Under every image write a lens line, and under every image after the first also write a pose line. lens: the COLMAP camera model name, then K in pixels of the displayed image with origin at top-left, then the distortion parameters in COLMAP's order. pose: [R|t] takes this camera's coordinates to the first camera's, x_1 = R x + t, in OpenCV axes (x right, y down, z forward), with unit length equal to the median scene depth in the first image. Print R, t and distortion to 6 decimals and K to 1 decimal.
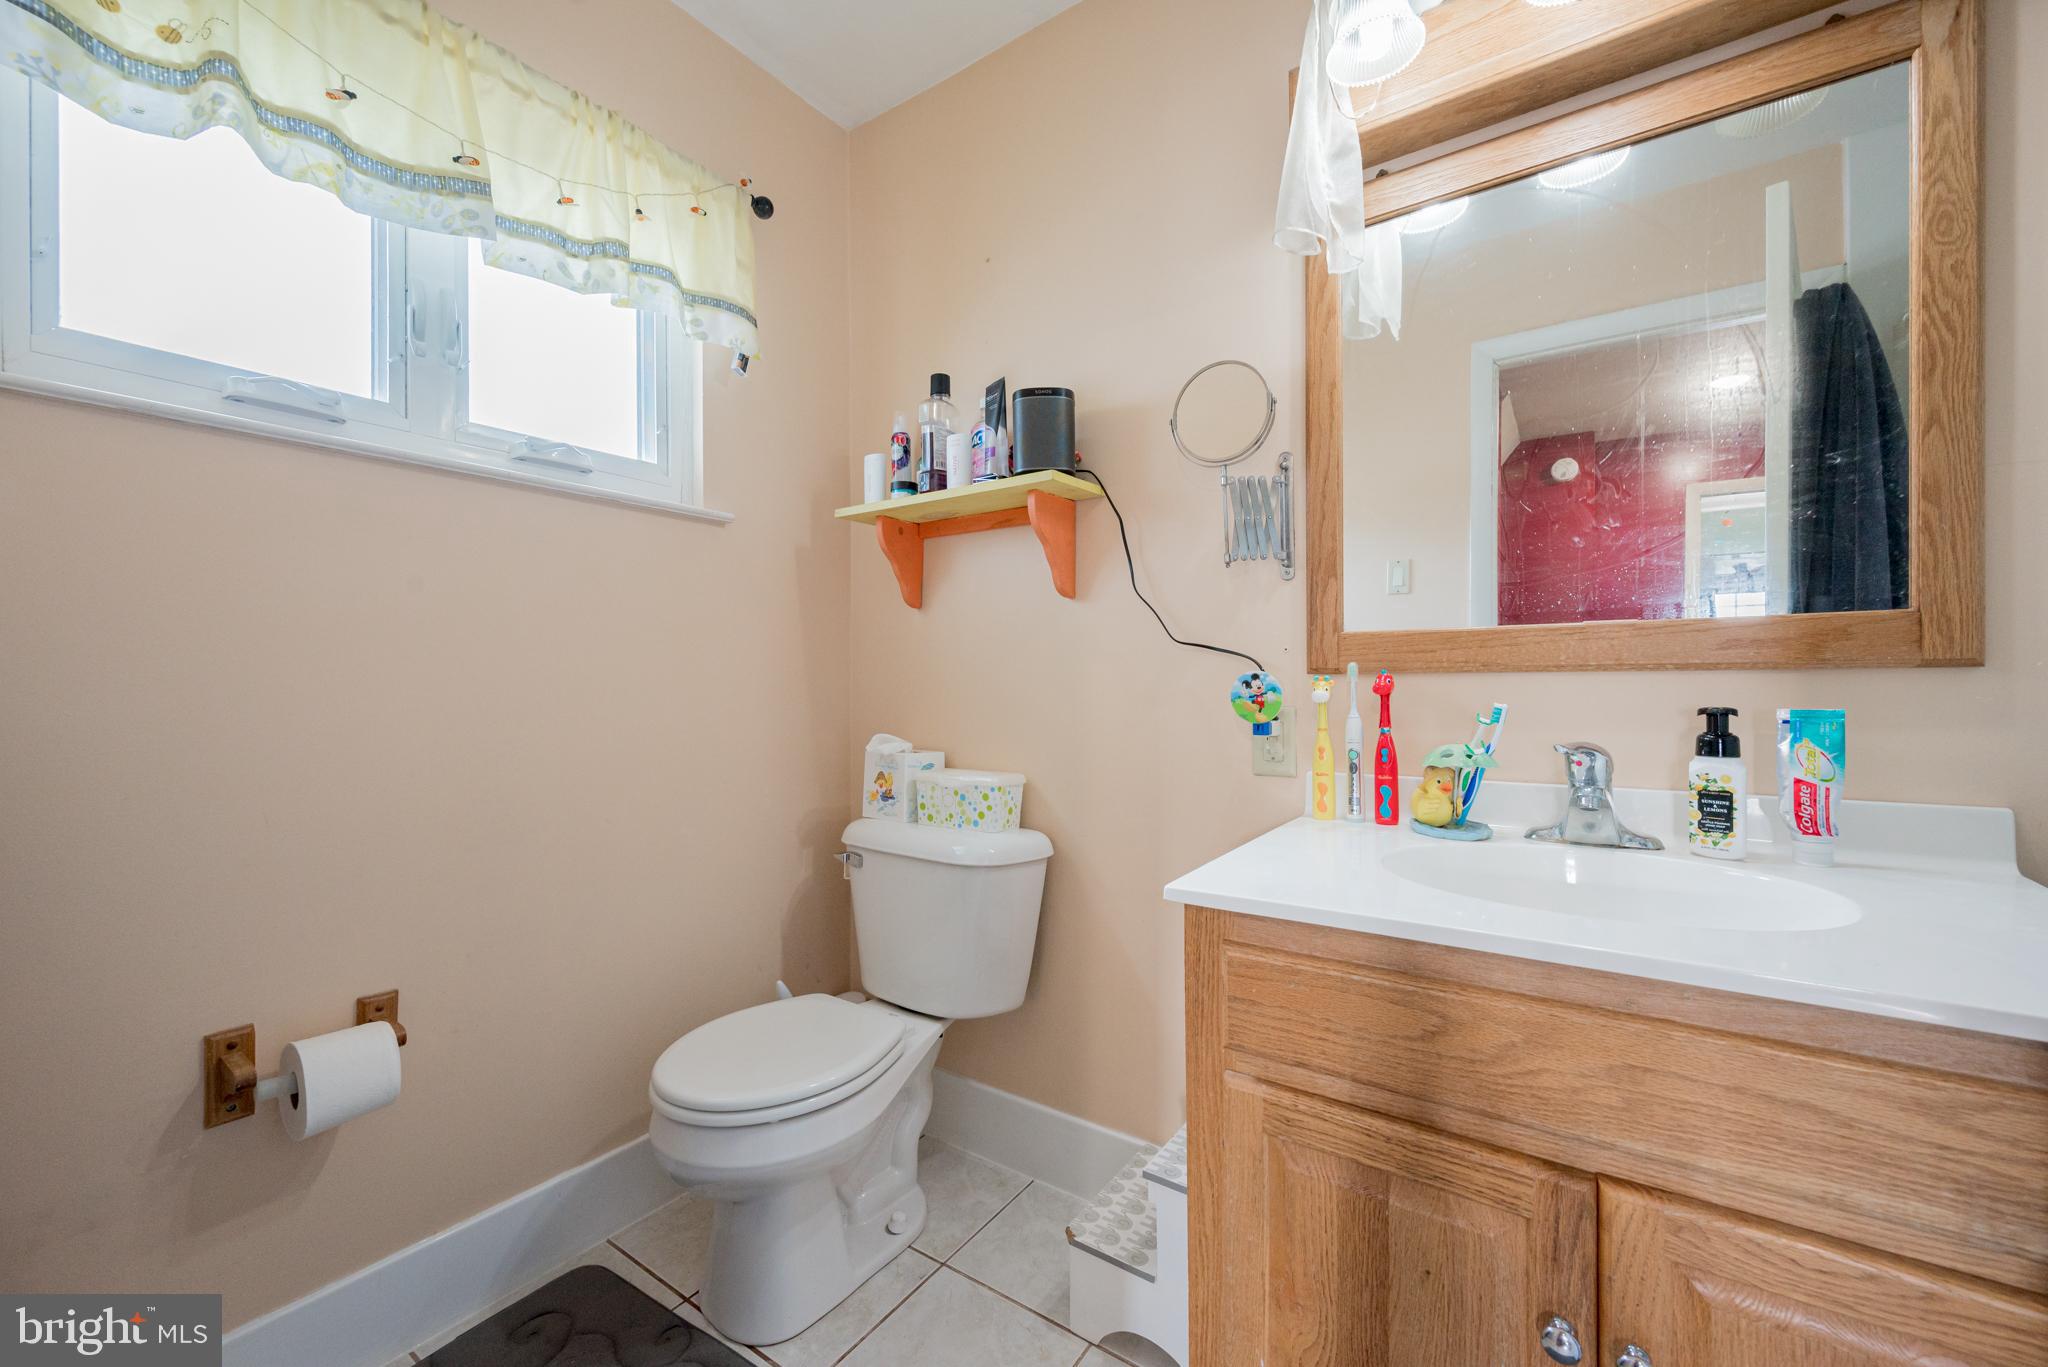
lens RADIAL K [[807.8, 0, 1031.0], [0, 807.8, 683.5], [0, 0, 1]] dist [-0.000004, 0.000202]
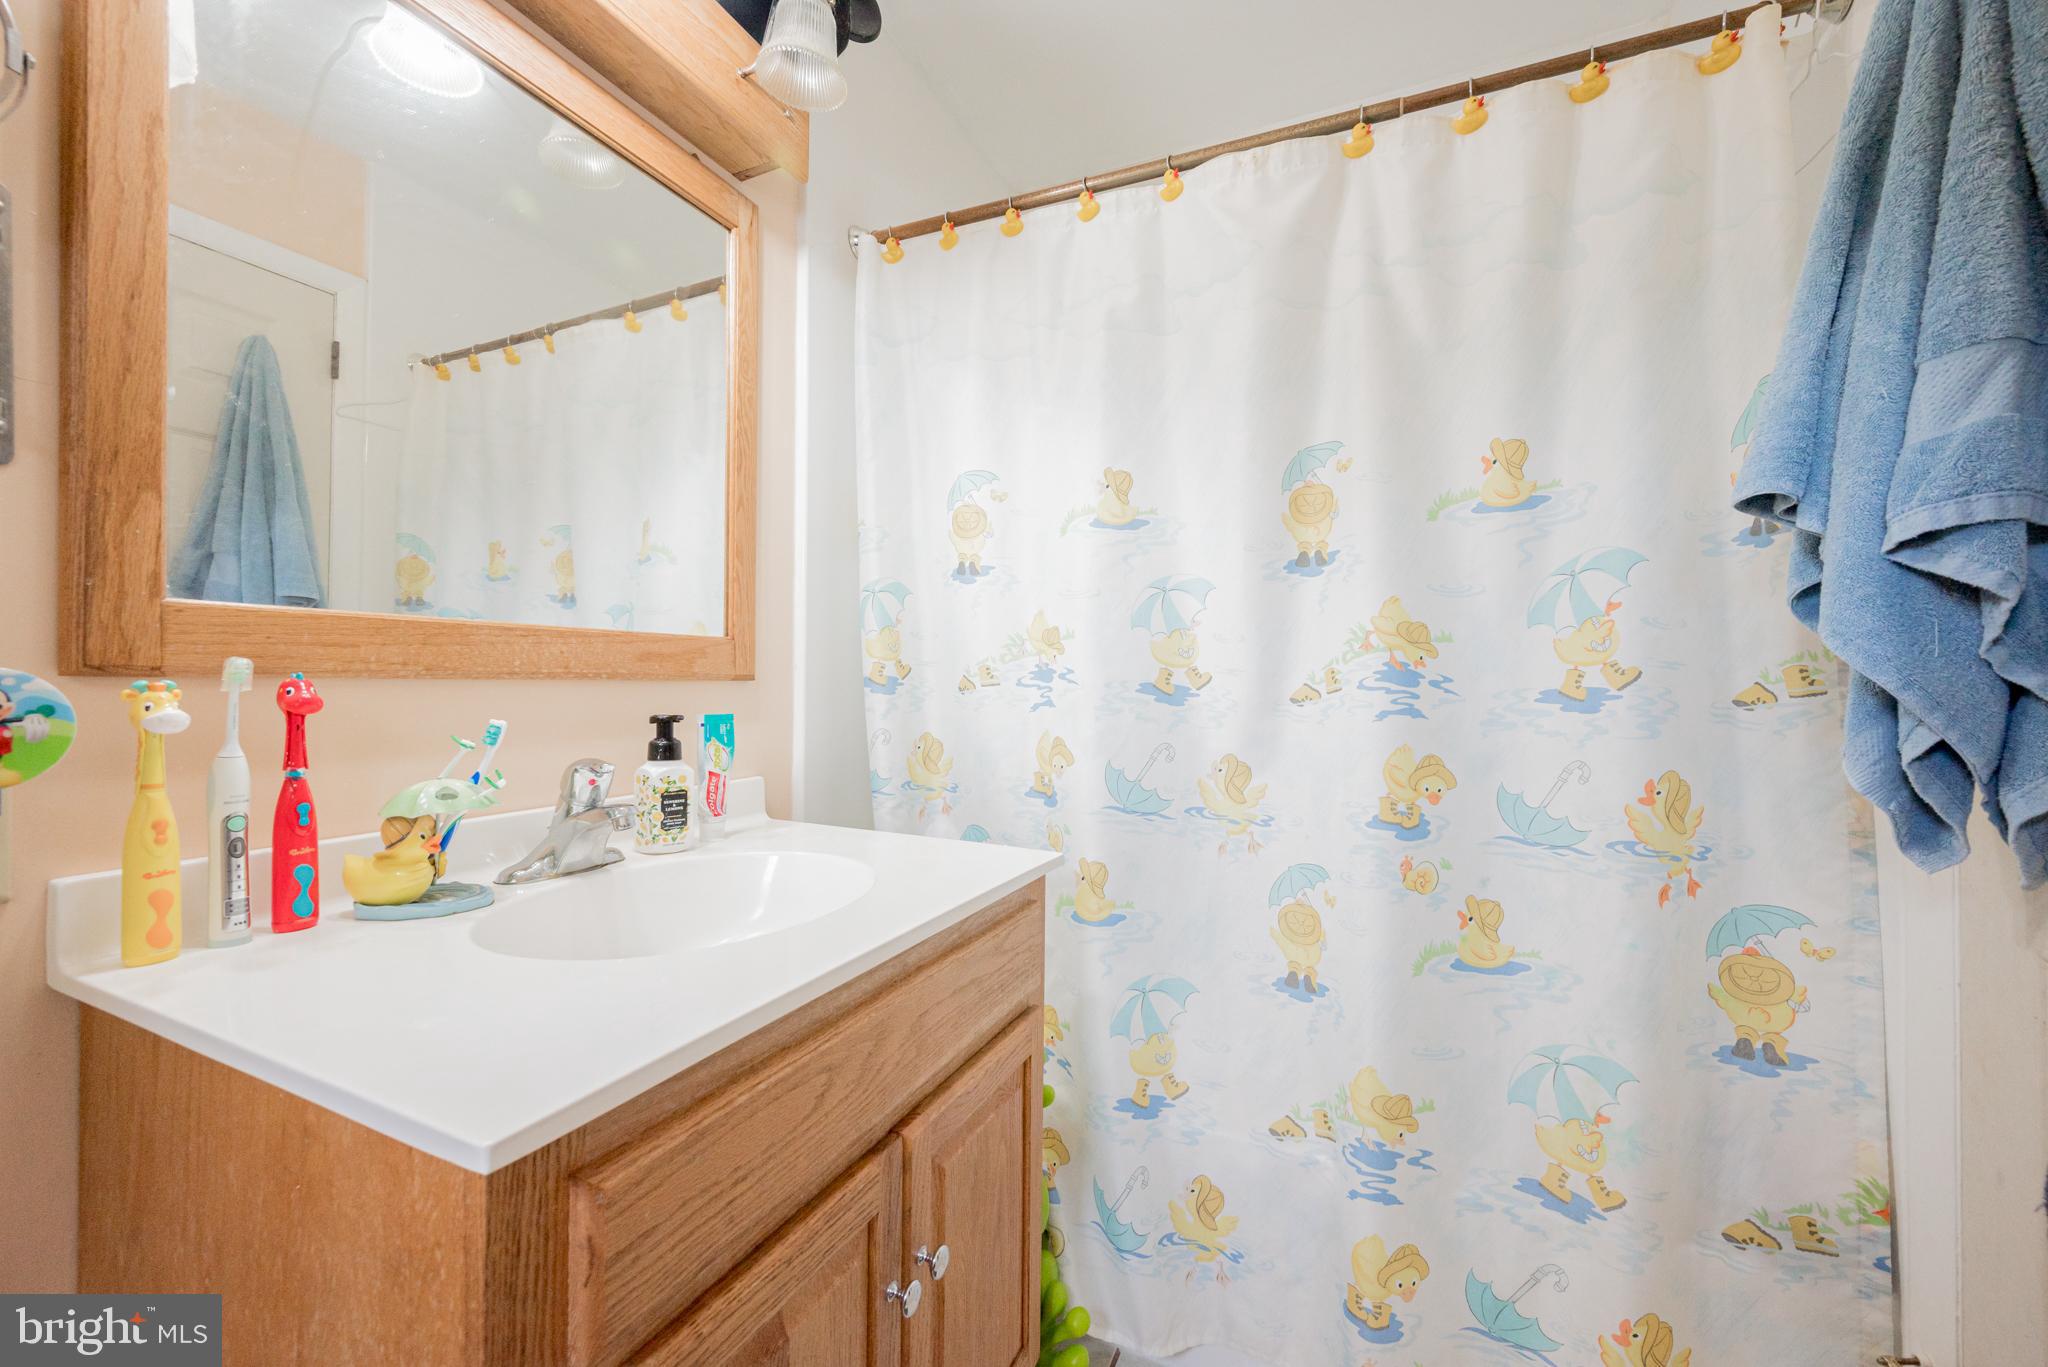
lens RADIAL K [[807.8, 0, 1029.8], [0, 807.8, 683.5], [0, 0, 1]] dist [-0.000004, 0.000202]
pose [[-0.186323, 0.003555, 0.982482, -0.316445], [-0.004425, 0.999980, -0.004458, -0.010468], [-0.982478, -0.005178, -0.186304, 0.719205]]
